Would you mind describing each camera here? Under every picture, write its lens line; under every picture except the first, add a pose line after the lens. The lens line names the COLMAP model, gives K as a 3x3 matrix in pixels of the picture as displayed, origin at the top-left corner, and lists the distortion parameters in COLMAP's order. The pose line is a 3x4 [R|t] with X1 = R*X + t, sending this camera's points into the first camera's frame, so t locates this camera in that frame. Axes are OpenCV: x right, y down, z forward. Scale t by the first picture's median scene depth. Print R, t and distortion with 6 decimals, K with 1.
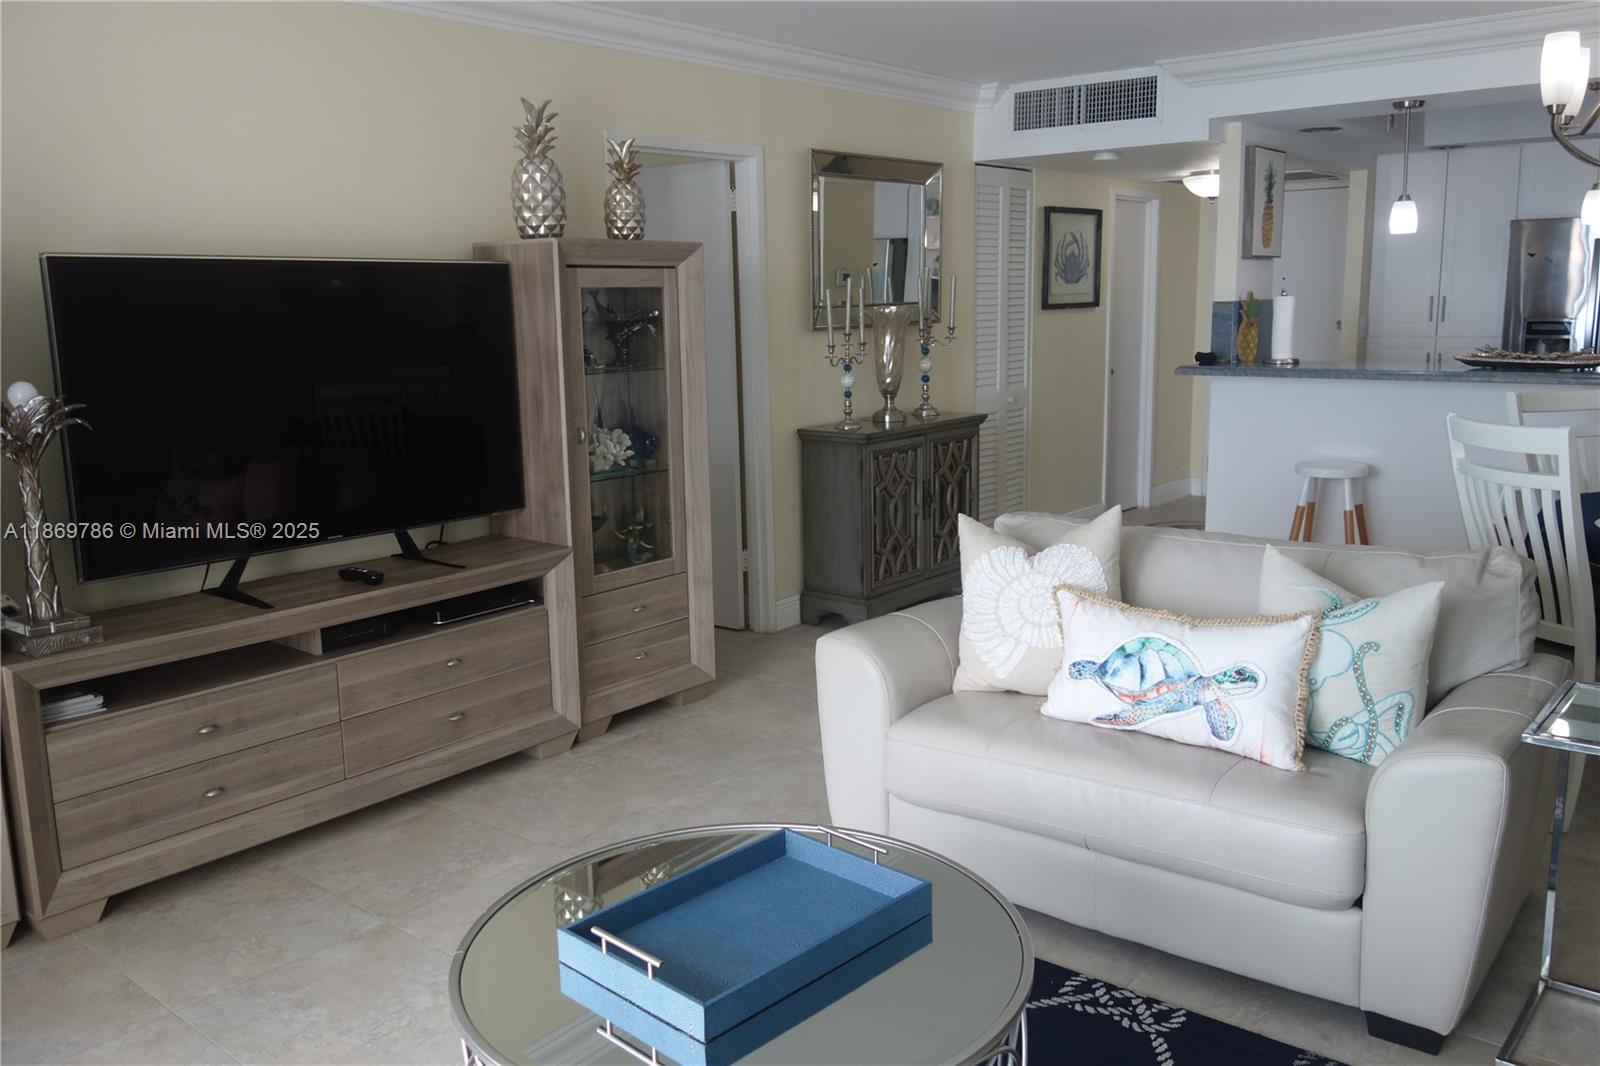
lens RADIAL K [[1265.6, 0, 797.7], [0, 1265.6, 533.3], [0, 0, 1]] dist [-0.003361, -0.024018]
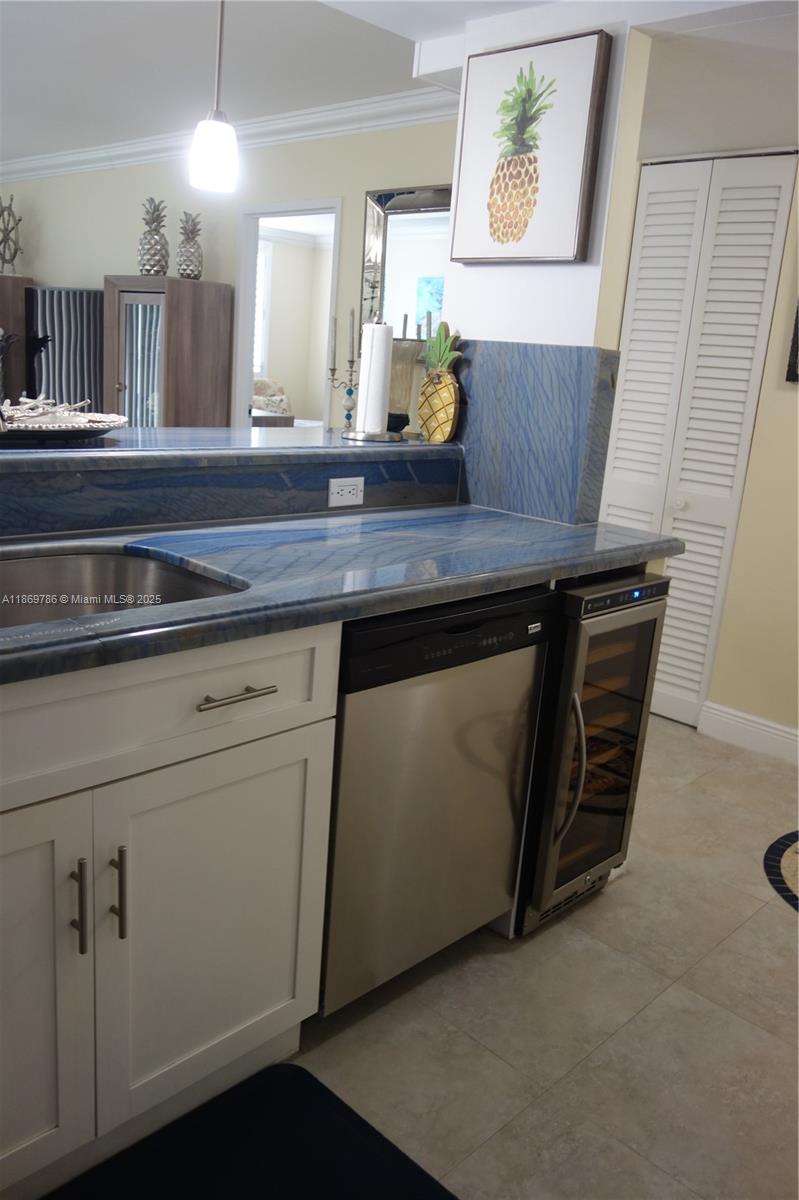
lens RADIAL K [[949.2, 0, 400.8], [0, 949.2, 594.4], [0, 0, 1]] dist [-0.003361, -0.024018]
pose [[-0.075117, 0.259176, -0.962905, 1.110170], [-0.257719, 0.927779, 0.269826, -0.256558], [0.963296, 0.268427, -0.002897, 1.387906]]
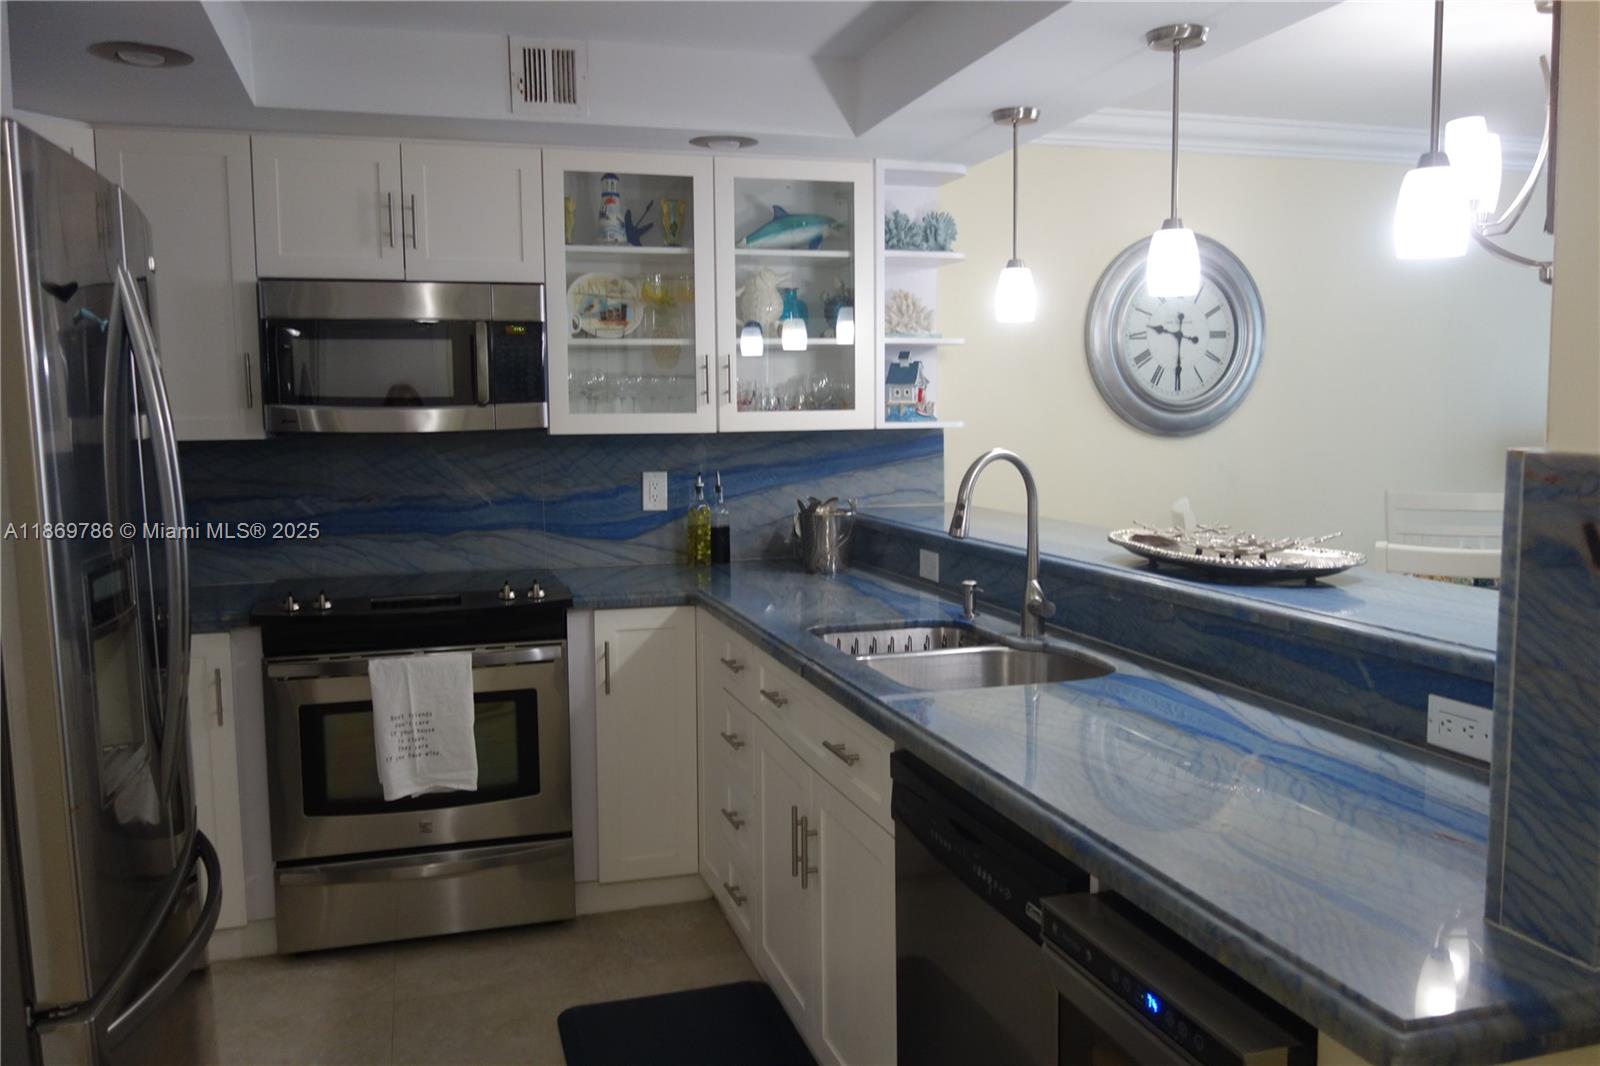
lens RADIAL K [[1265.6, 0, 806.4], [0, 1265.6, 542.9], [0, 0, 1]] dist [-0.003361, -0.024018]
pose [[-0.838669, -0.023760, 0.544123, 0.522377], [0.131487, 0.960664, 0.244612, -0.336456], [-0.528532, 0.276694, -0.802555, 1.755222]]
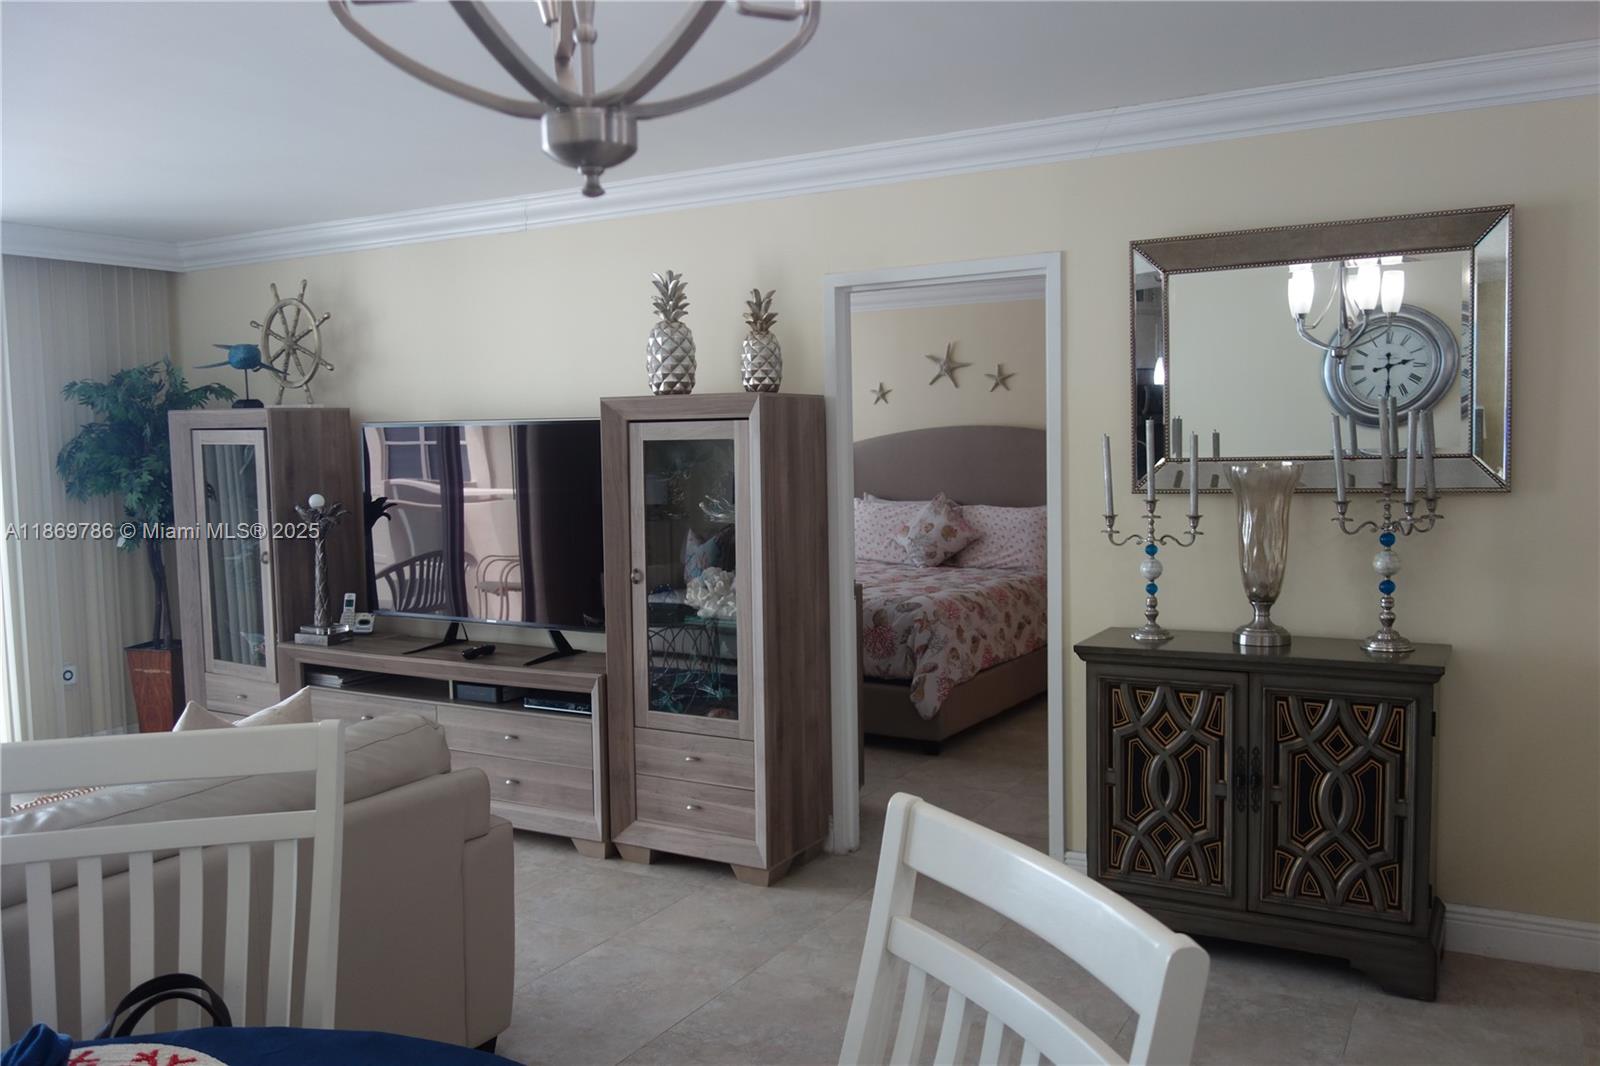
lens RADIAL K [[1265.6, 0, 805.5], [0, 1265.6, 534.2], [0, 0, 1]] dist [-0.003361, -0.024018]
pose [[0.177642, 0.092311, -0.979756, 0.854565], [-0.165859, 0.984157, 0.062653, -0.192721], [0.970018, 0.151371, 0.190139, 0.880378]]
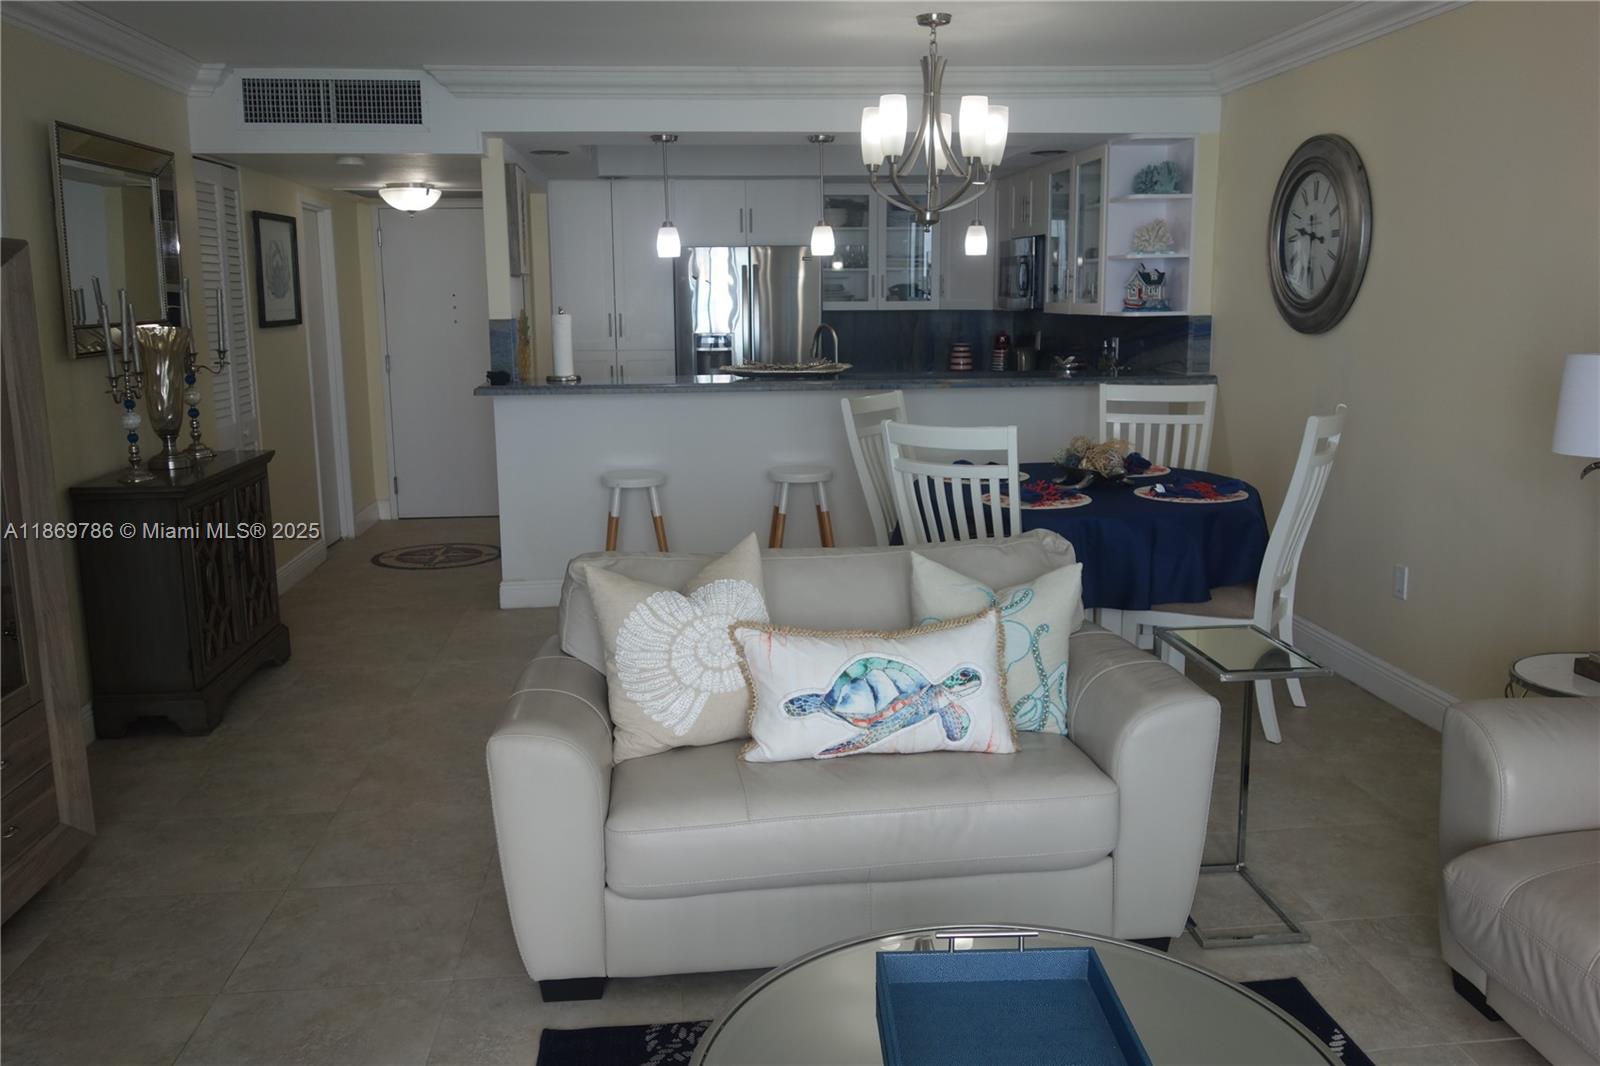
lens RADIAL K [[1265.6, 0, 796.4], [0, 1265.6, 535.4], [0, 0, 1]] dist [-0.003361, -0.024018]
pose [[0.704149, -0.117576, 0.700250, -0.289133], [0.123943, 0.991407, 0.041830, -0.040518], [-0.699151, 0.057336, 0.712671, 0.201515]]
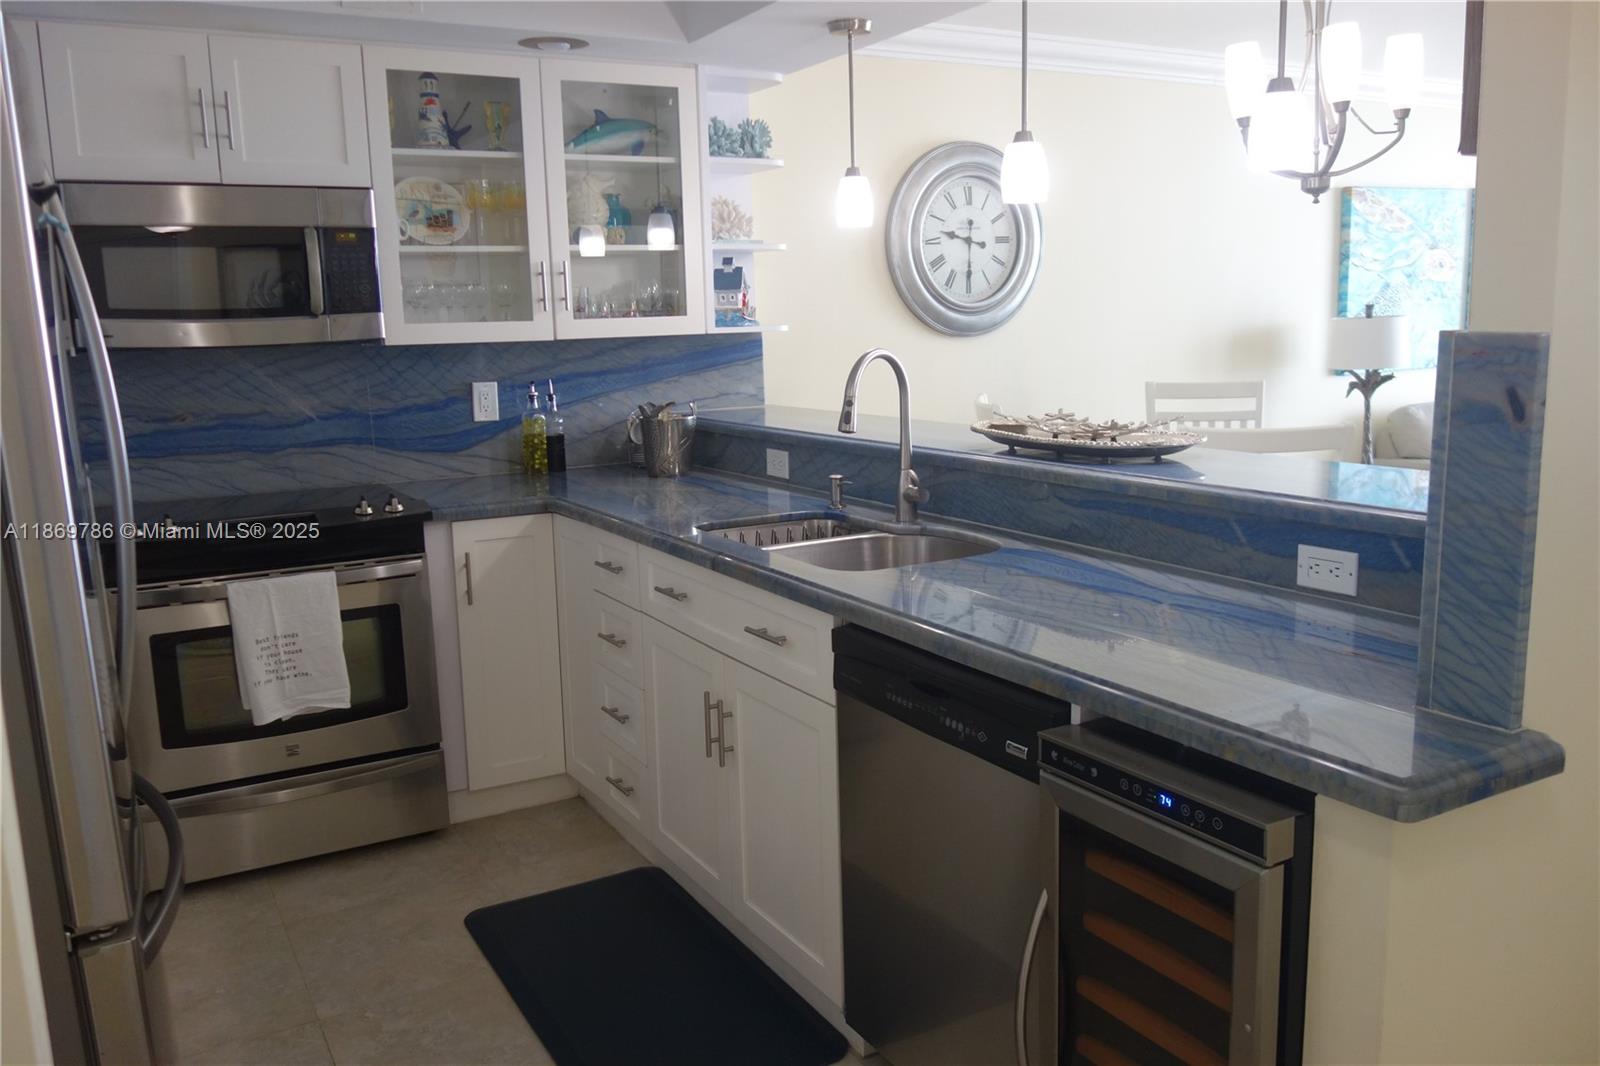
lens RADIAL K [[1265.6, 0, 806.0], [0, 1265.6, 541.0], [0, 0, 1]] dist [-0.003361, -0.024018]
pose [[-0.937959, -0.013227, 0.346493, 0.584513], [0.111294, 0.934917, 0.336963, -0.349807], [-0.328399, 0.354620, -0.875442, 1.823969]]
